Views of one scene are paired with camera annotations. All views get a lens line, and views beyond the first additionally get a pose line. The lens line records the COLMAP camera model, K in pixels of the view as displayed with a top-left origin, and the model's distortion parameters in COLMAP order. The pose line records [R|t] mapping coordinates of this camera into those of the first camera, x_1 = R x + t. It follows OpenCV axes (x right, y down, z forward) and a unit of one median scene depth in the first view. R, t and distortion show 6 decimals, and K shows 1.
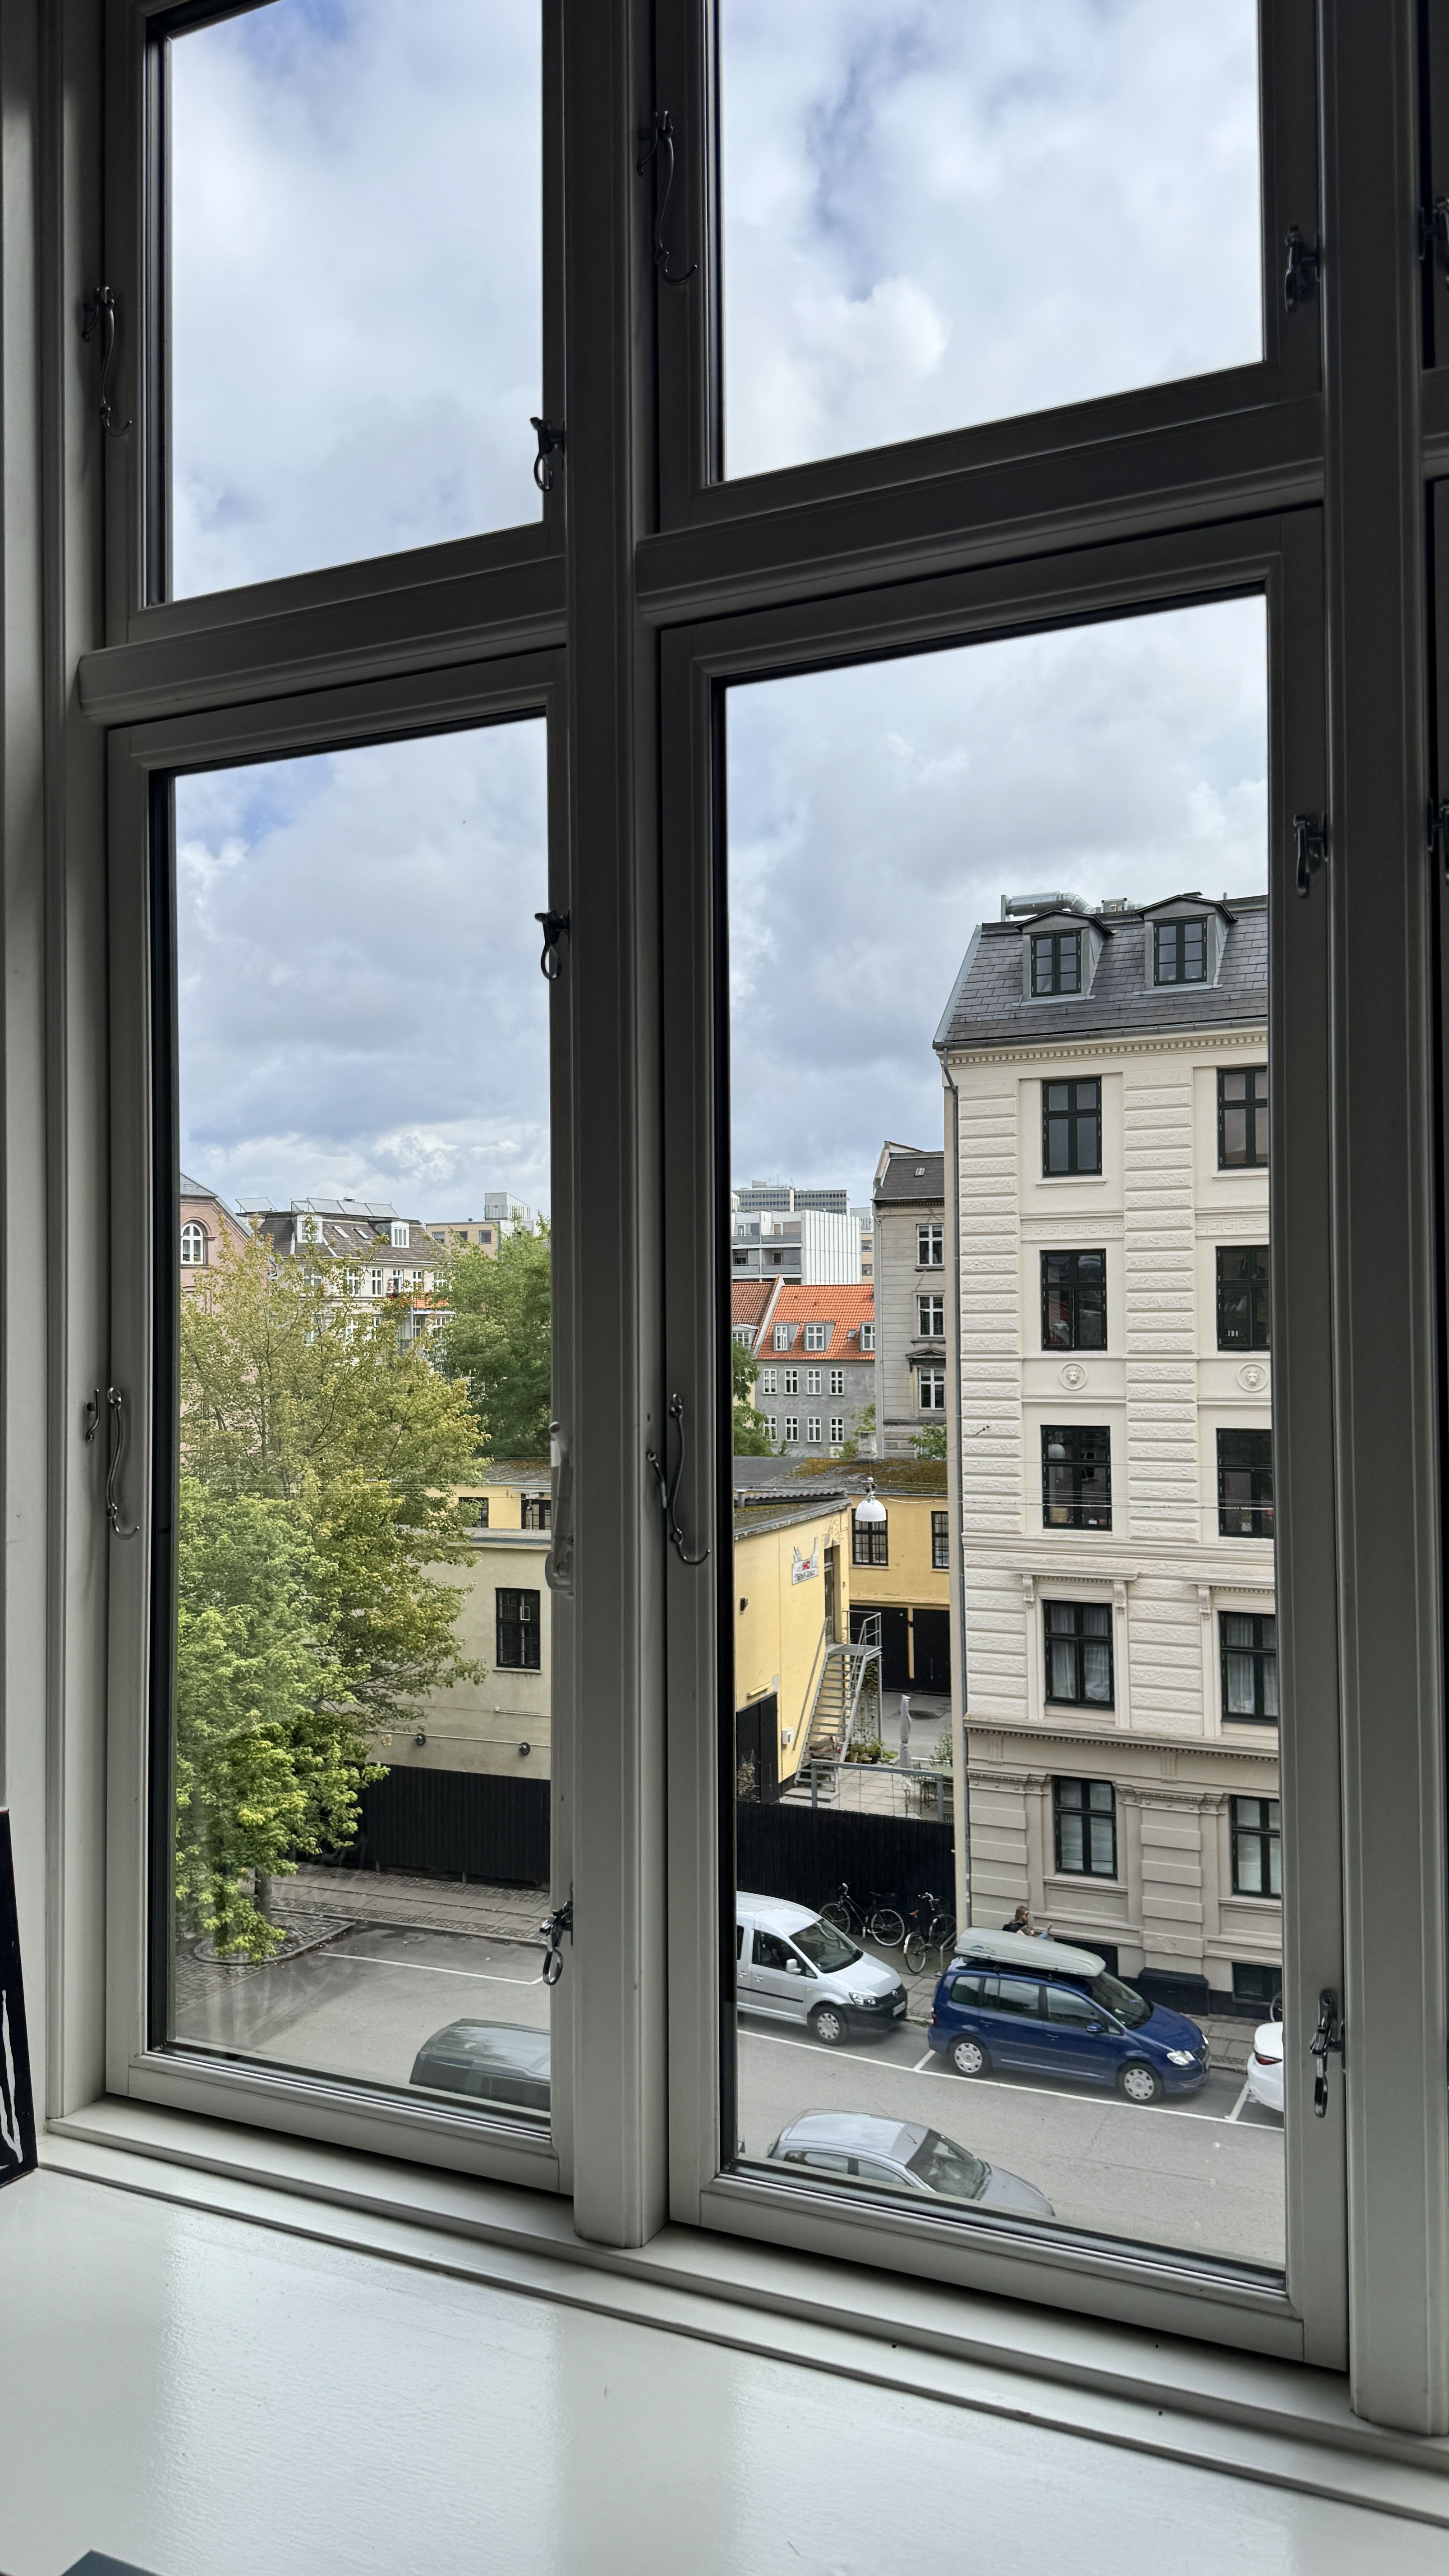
lens RADIAL K [[1826.9, 0, 724.5], [0, 1826.9, 1288.0], [0, 0, 1]] dist [-0.000702, -0.000386]
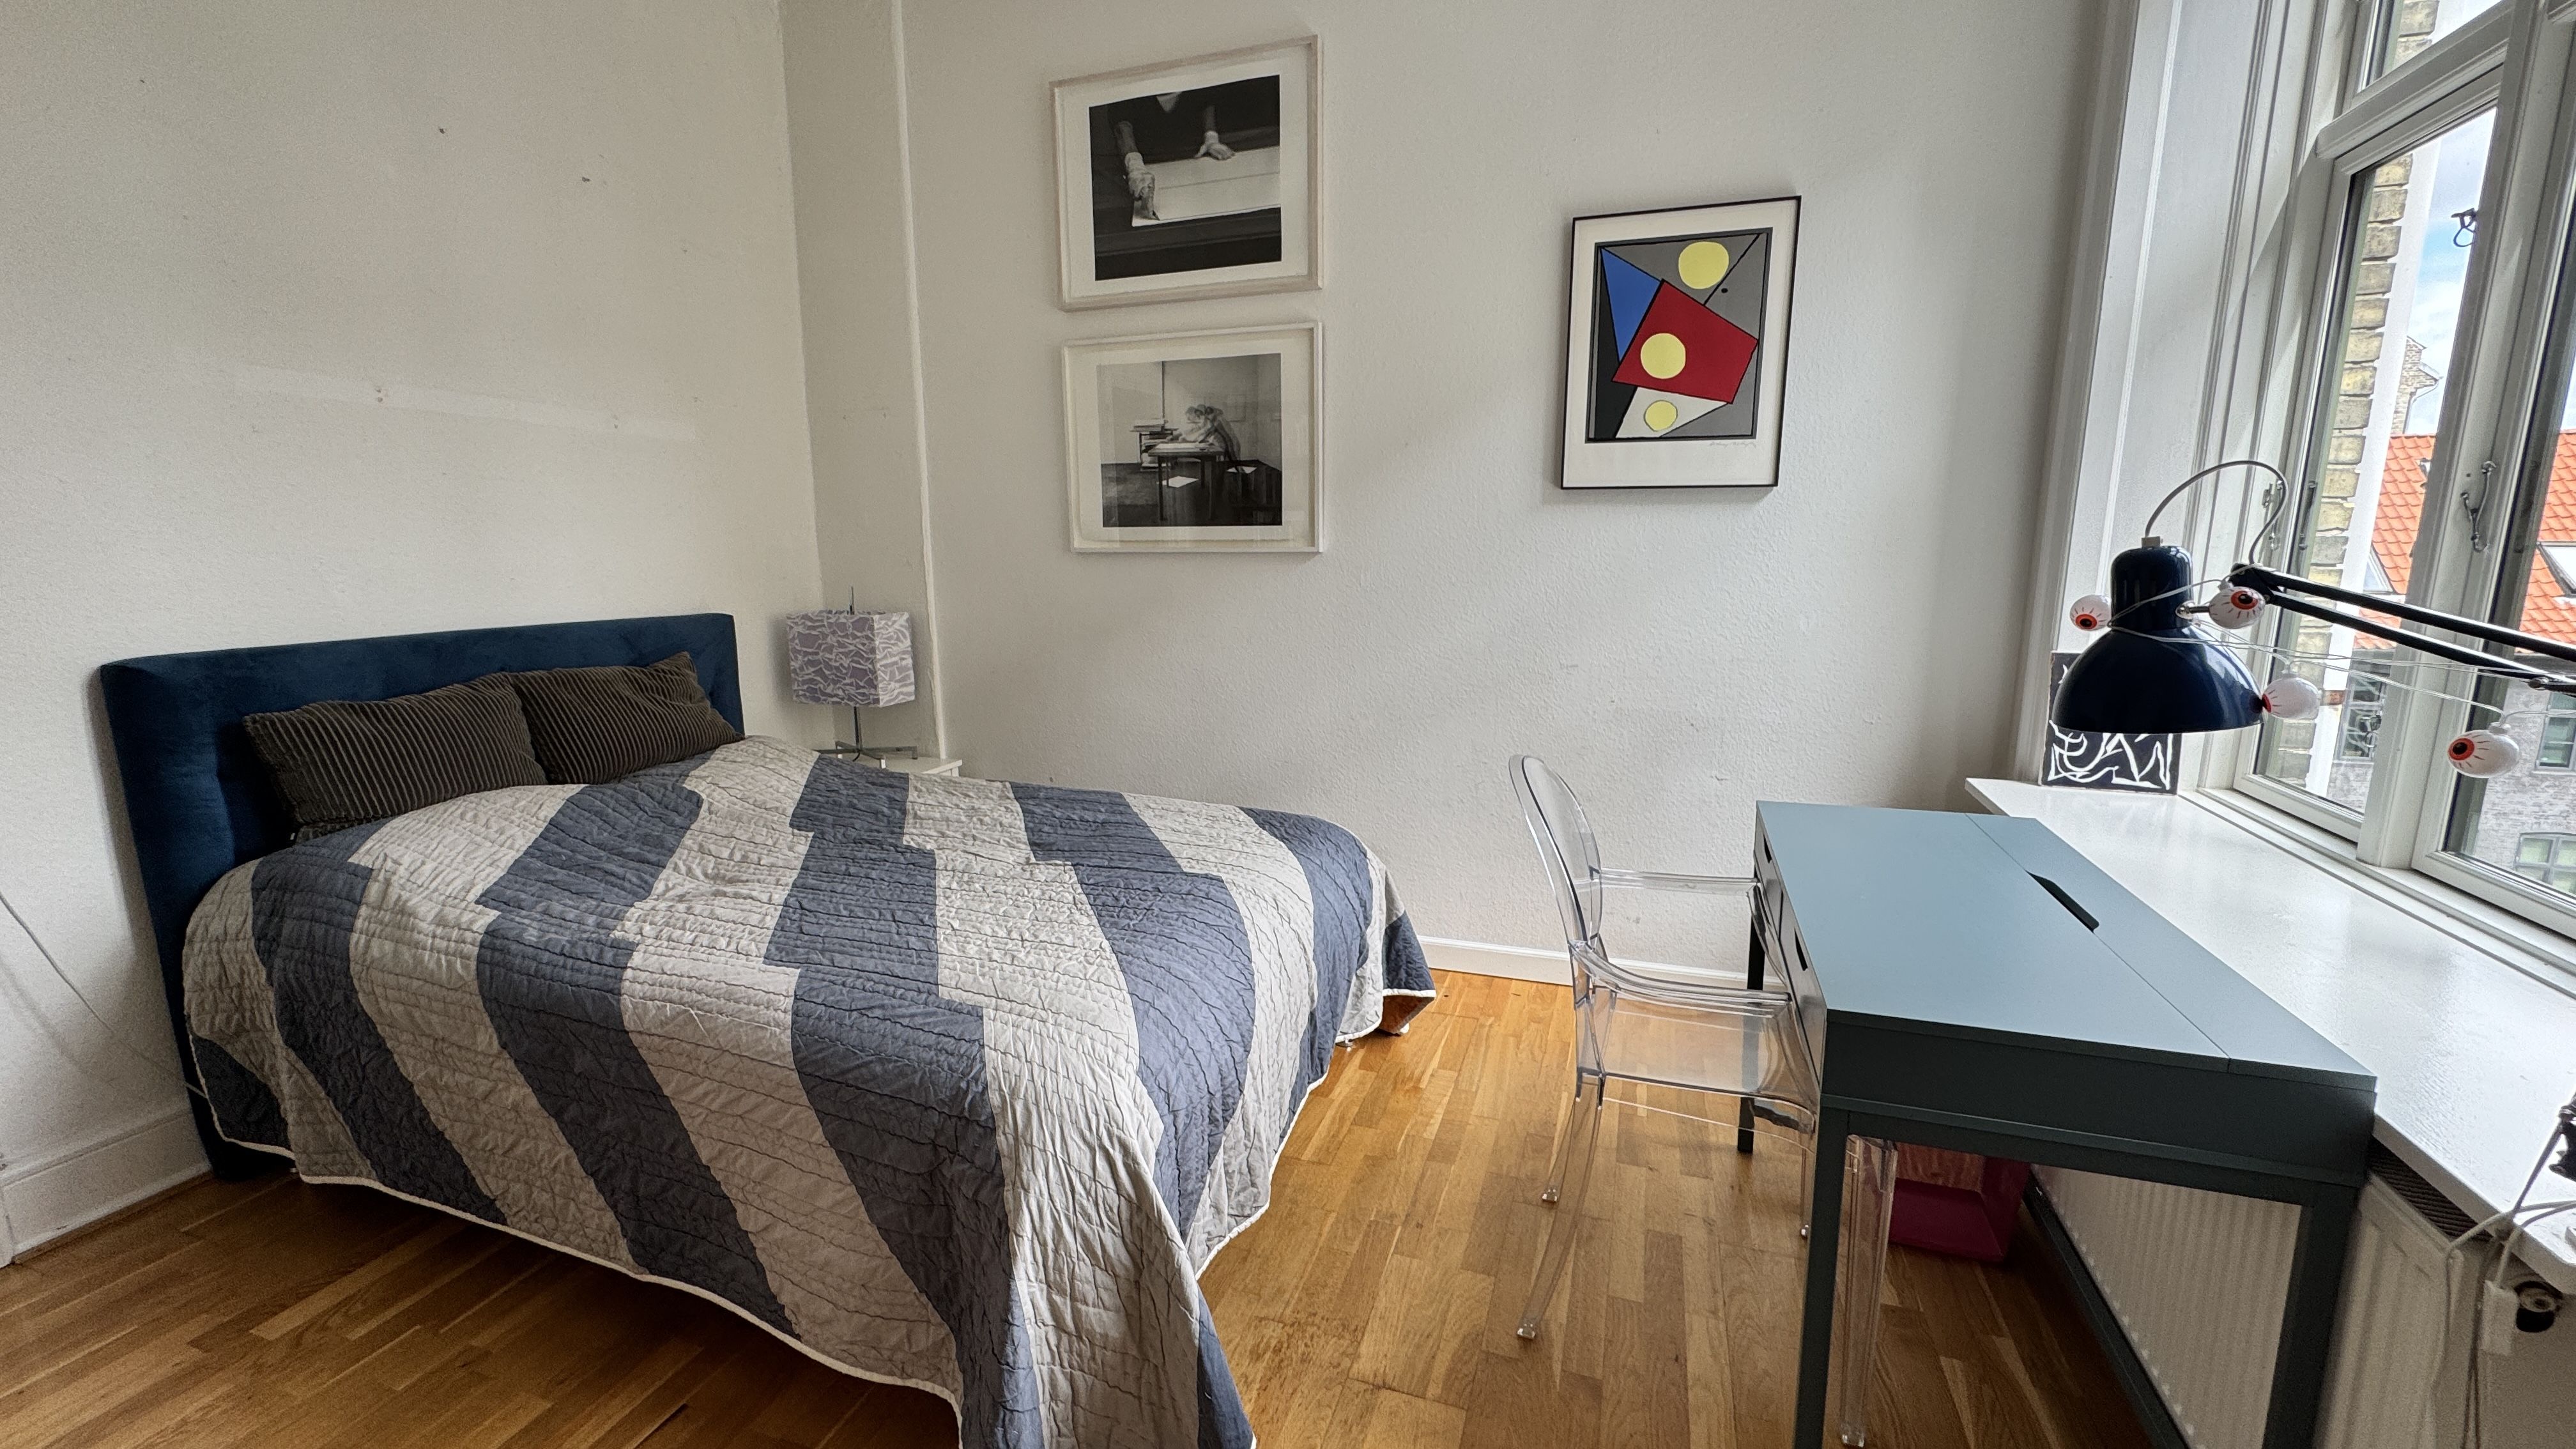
lens RADIAL K [[1027.1, 0, 1288.0], [0, 1027.1, 724.5], [0, 0, 1]] dist [-0.002476, -0.000211]
pose [[0.088880, 0.182396, -0.979200, 0.811379], [0.022075, 0.982488, 0.185013, 0.085418], [0.995798, -0.038060, 0.083297, -0.313805]]
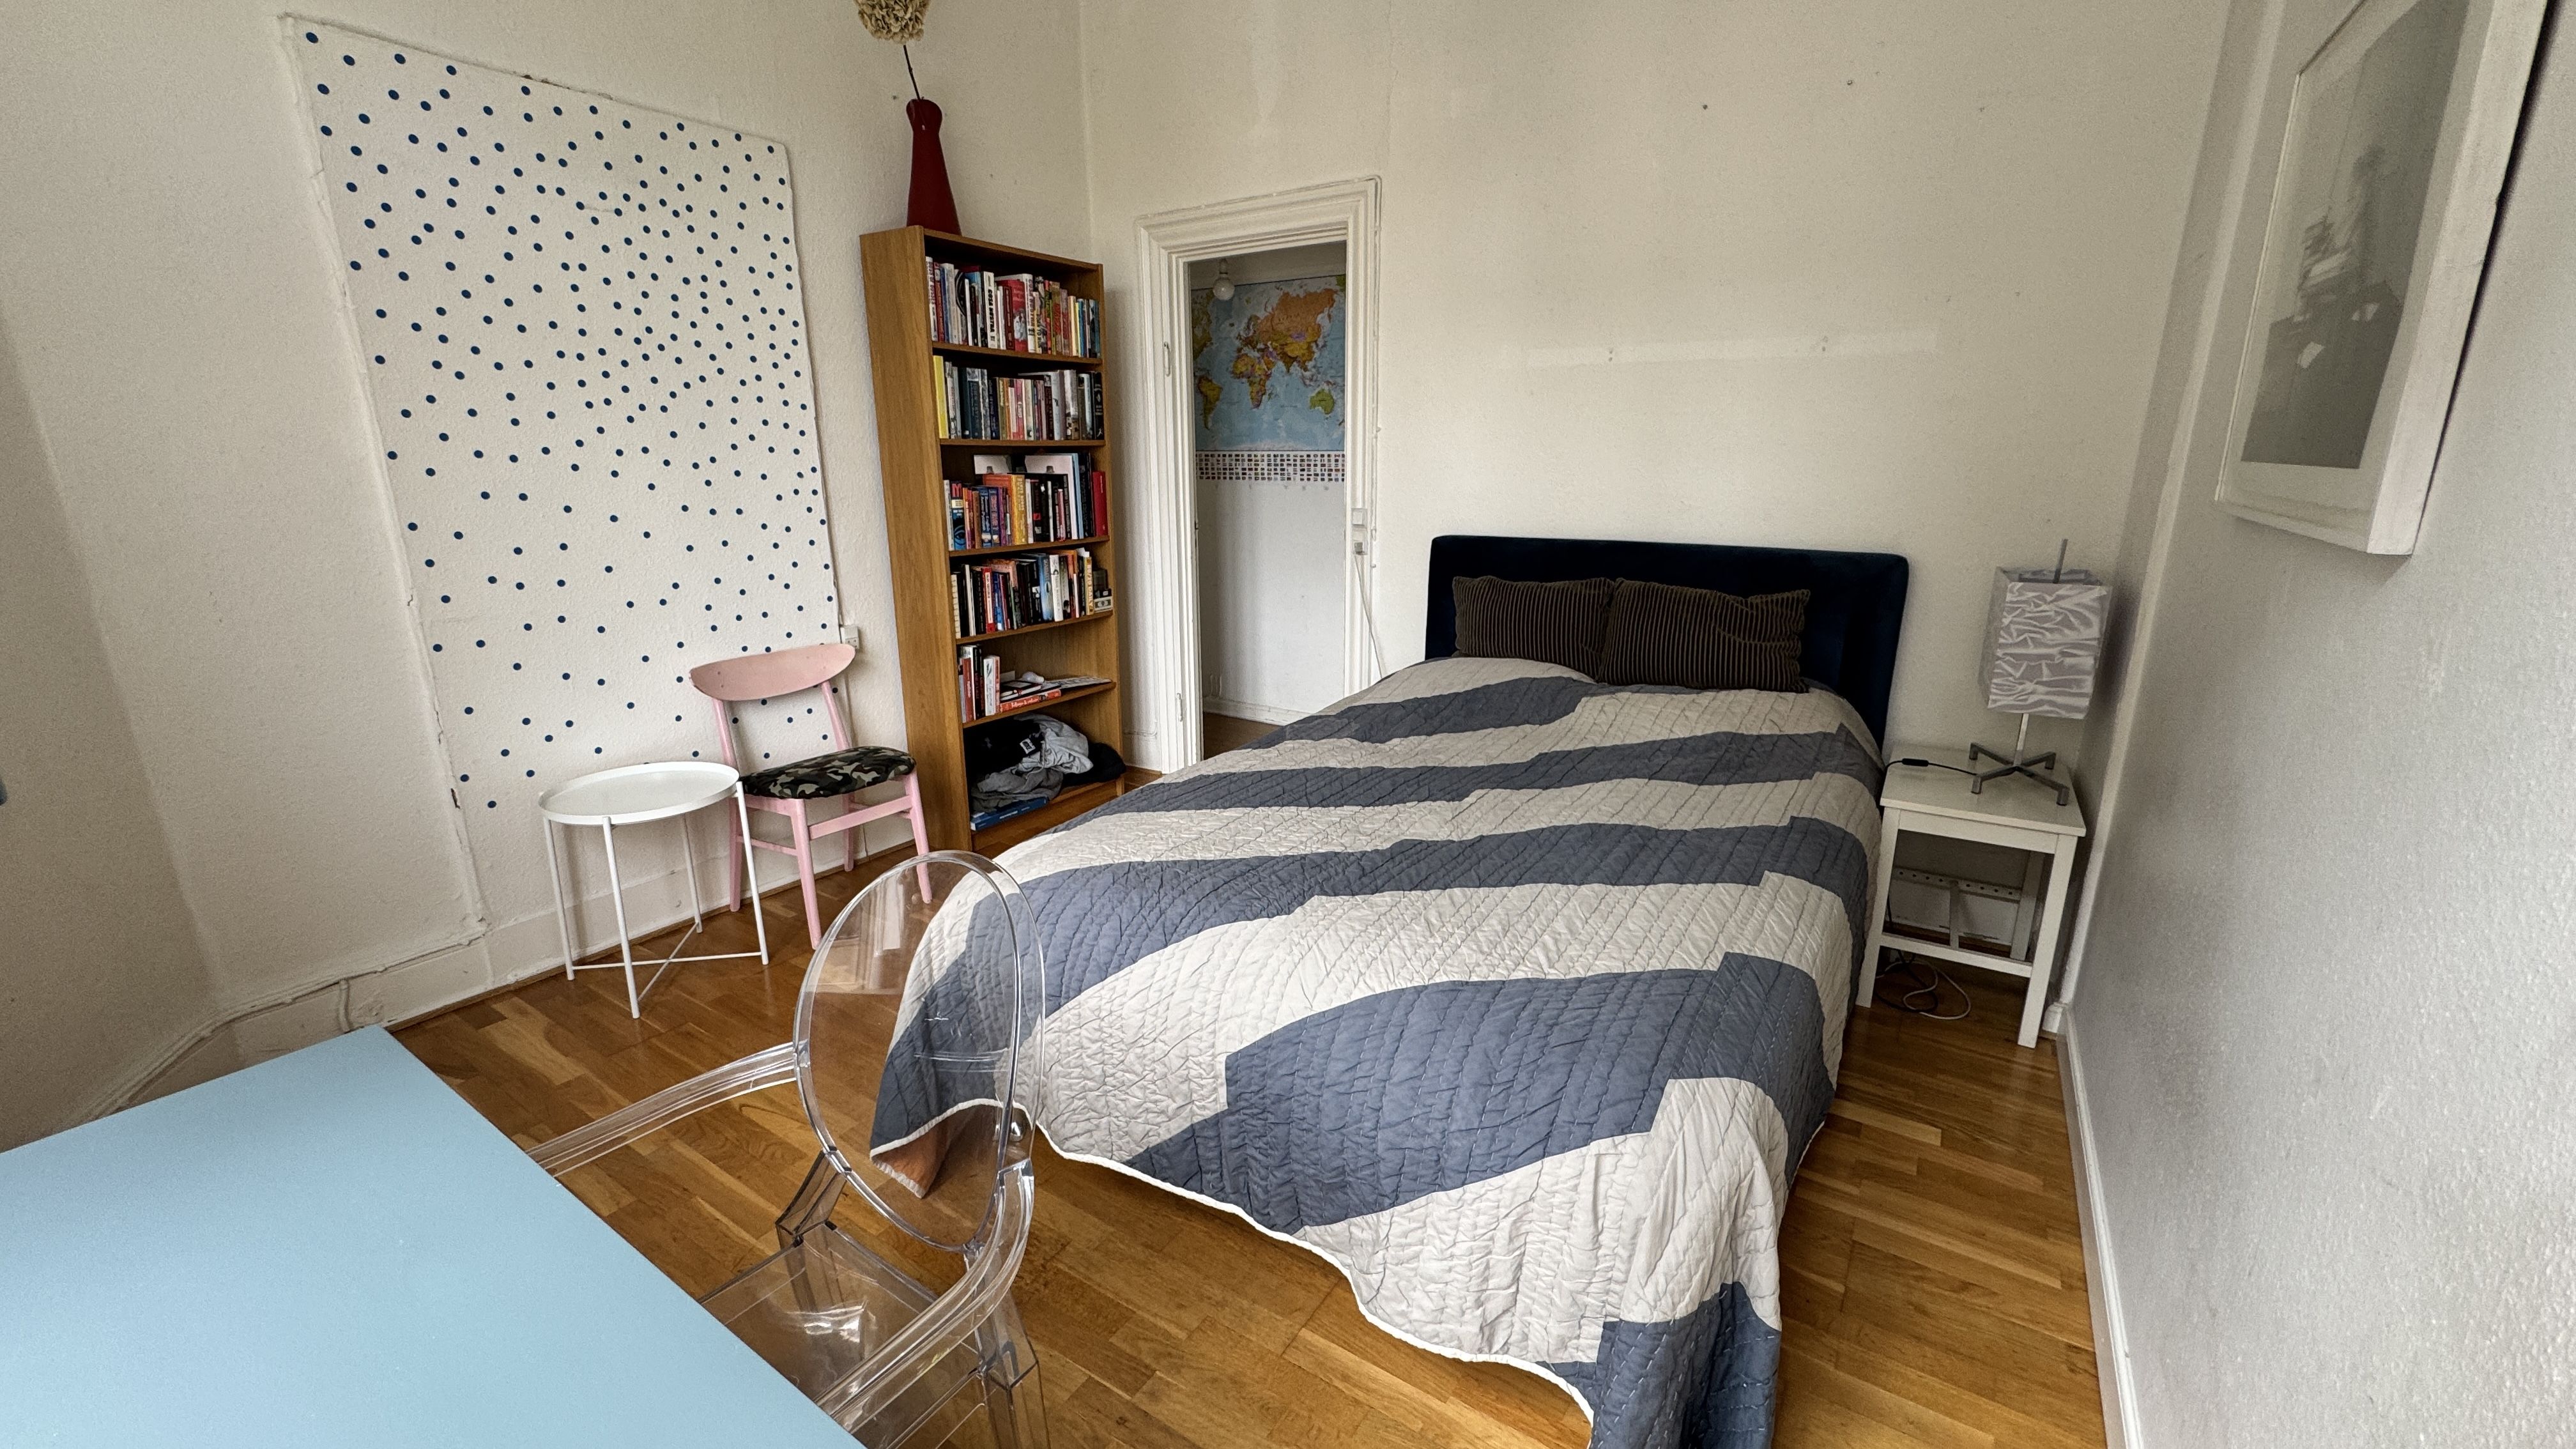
lens RADIAL K [[1027.1, 0, 1288.0], [0, 1027.1, 724.5], [0, 0, 1]] dist [-0.002476, -0.000211]
pose [[-0.988492, -0.022092, 0.149649, -0.455511], [0.014355, 0.971116, 0.238177, 0.068748], [-0.150588, 0.237584, -0.959623, 0.584691]]
